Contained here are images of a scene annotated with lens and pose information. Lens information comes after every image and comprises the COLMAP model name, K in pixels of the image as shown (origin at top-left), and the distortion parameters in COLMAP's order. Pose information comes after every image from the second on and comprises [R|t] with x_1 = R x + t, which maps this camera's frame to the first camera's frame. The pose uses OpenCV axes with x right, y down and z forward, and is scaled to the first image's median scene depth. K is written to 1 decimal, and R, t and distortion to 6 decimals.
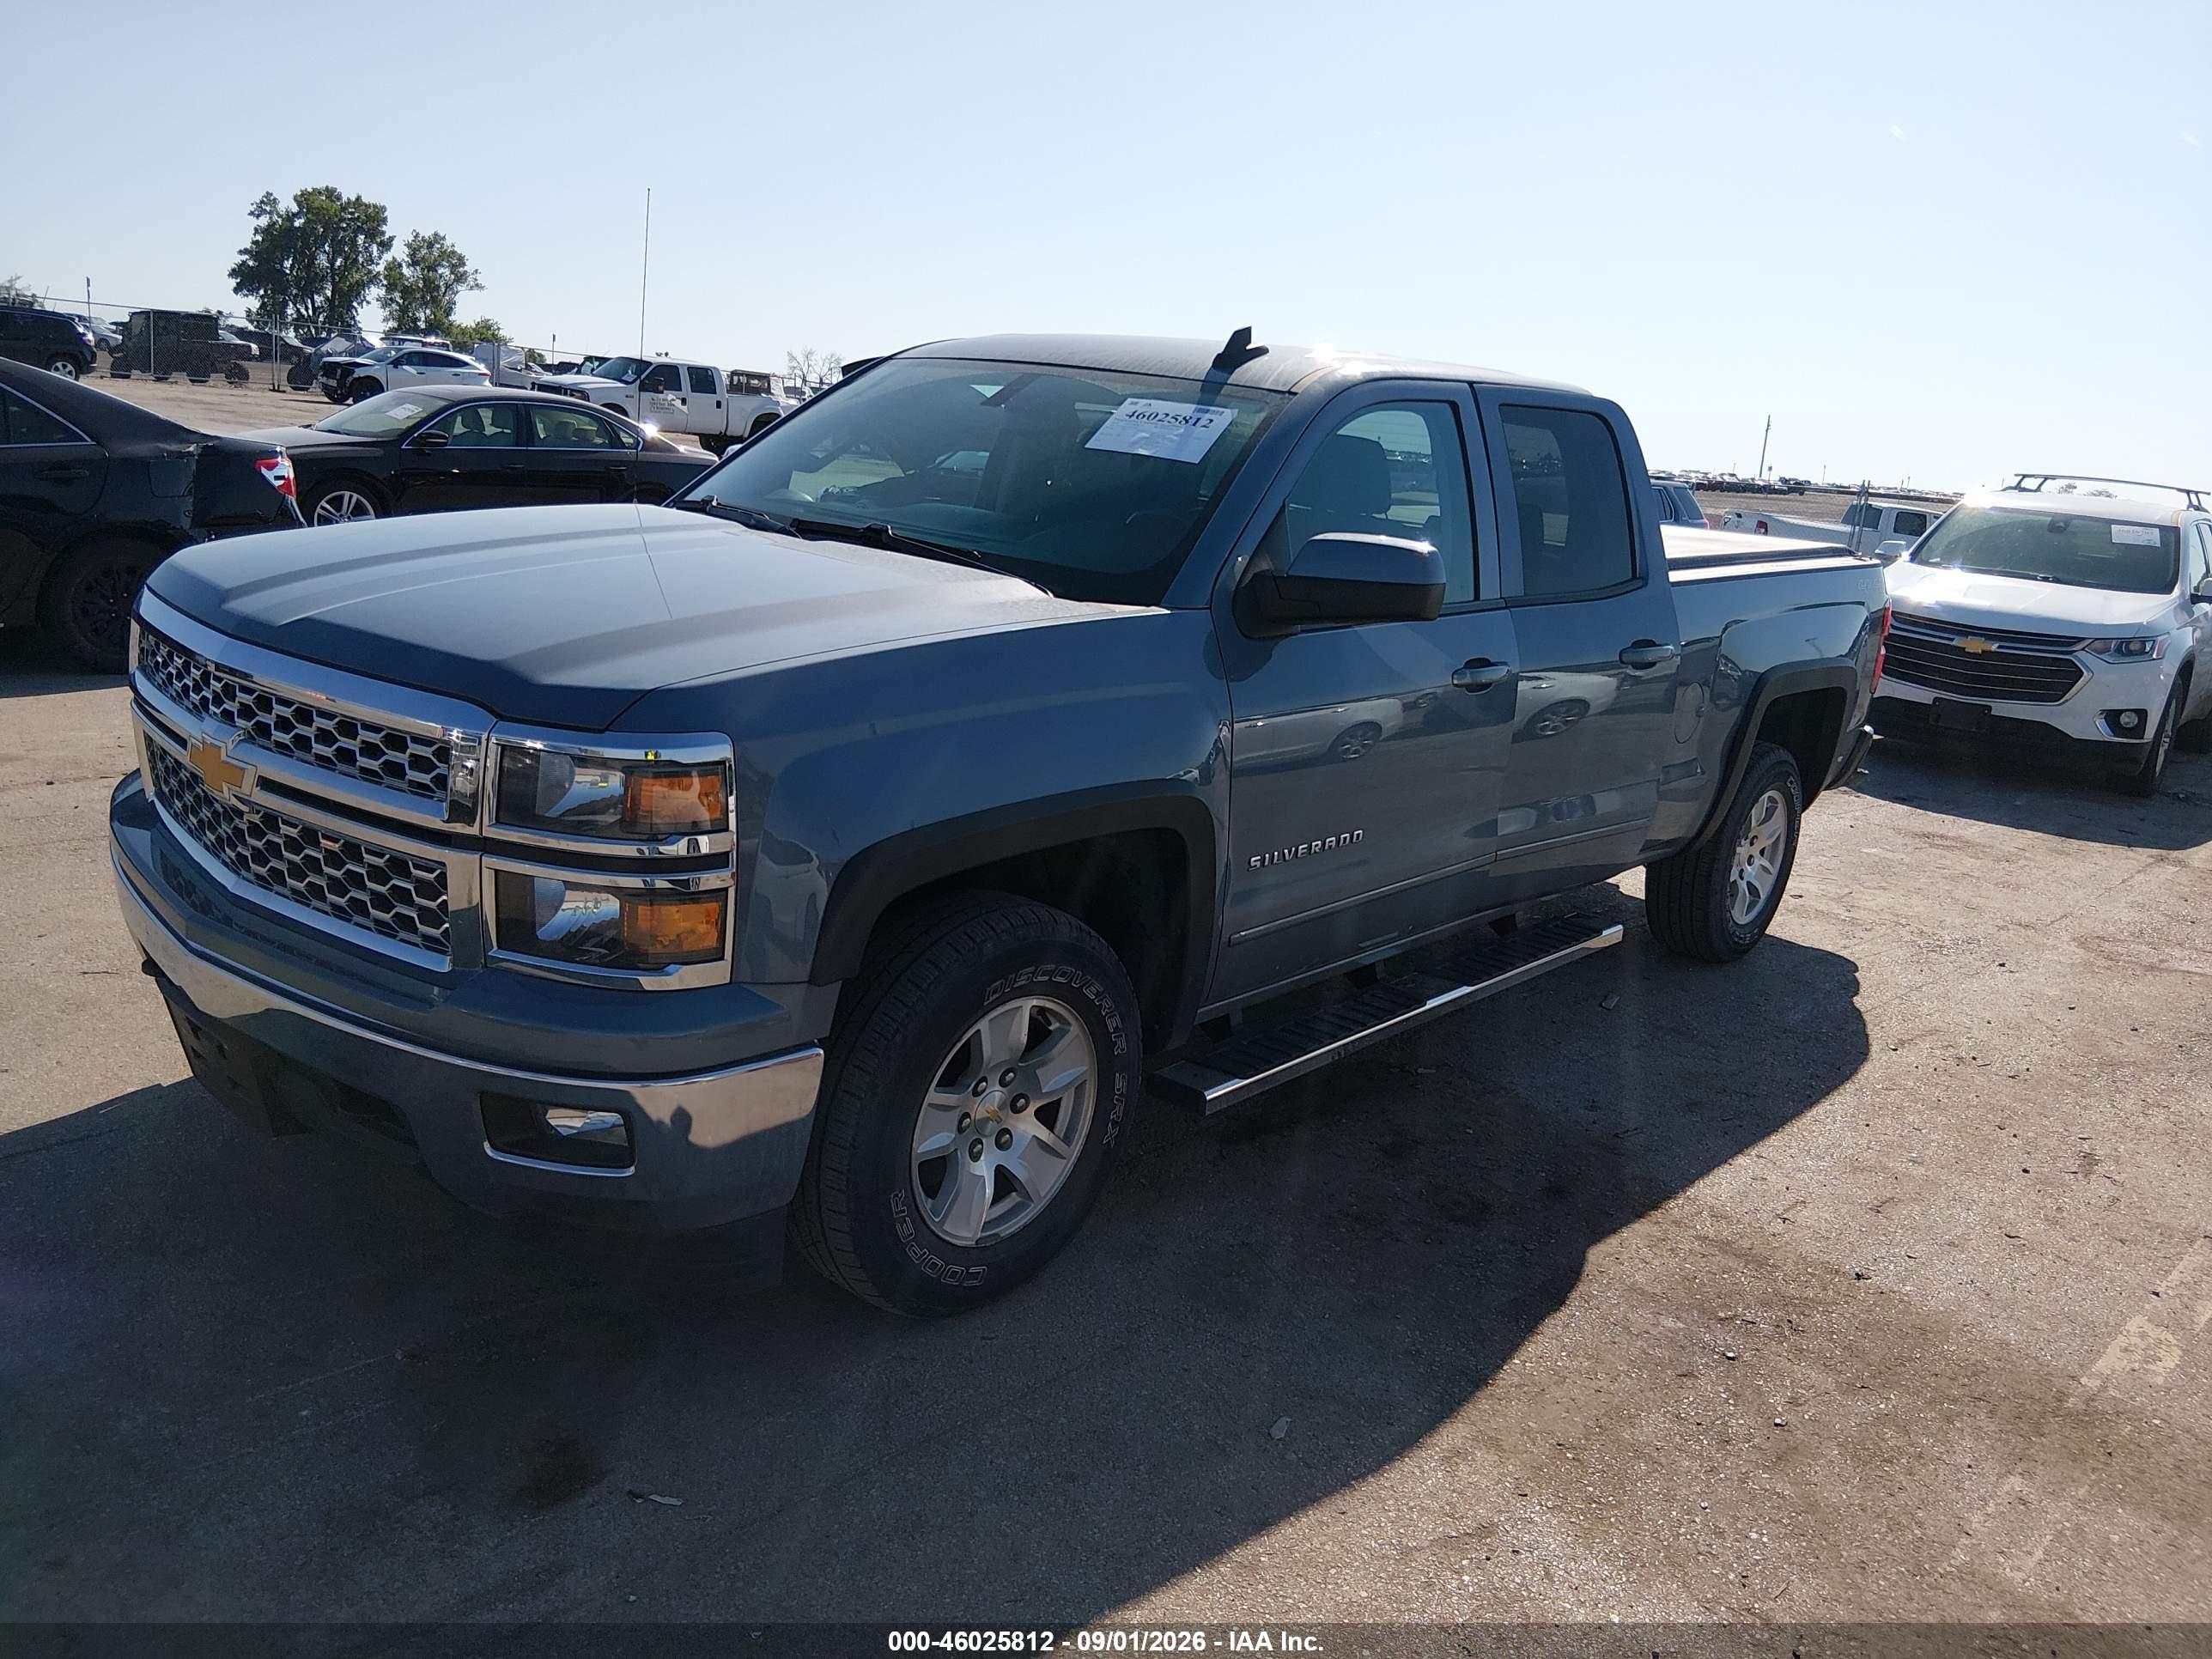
lens RADIAL K [[1700.7, 0, 1091.0], [0, 1700.7, 823.1], [0, 0, 1]] dist [0.060620, -0.111731]
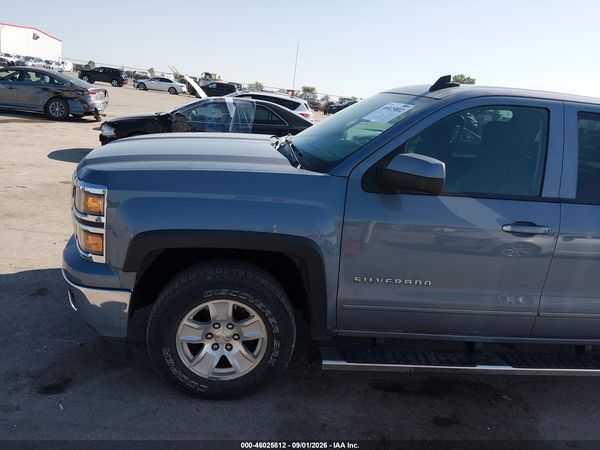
lens RADIAL K [[461.3, 0, 300.2], [0, 461.3, 220.6], [0, 0, 1]] dist [0.060620, -0.111731]
pose [[0.739644, 0.173924, -0.650137, 0.515141], [-0.204749, 0.978391, 0.028800, -0.072198], [0.641097, 0.111813, 0.759271, 0.459399]]
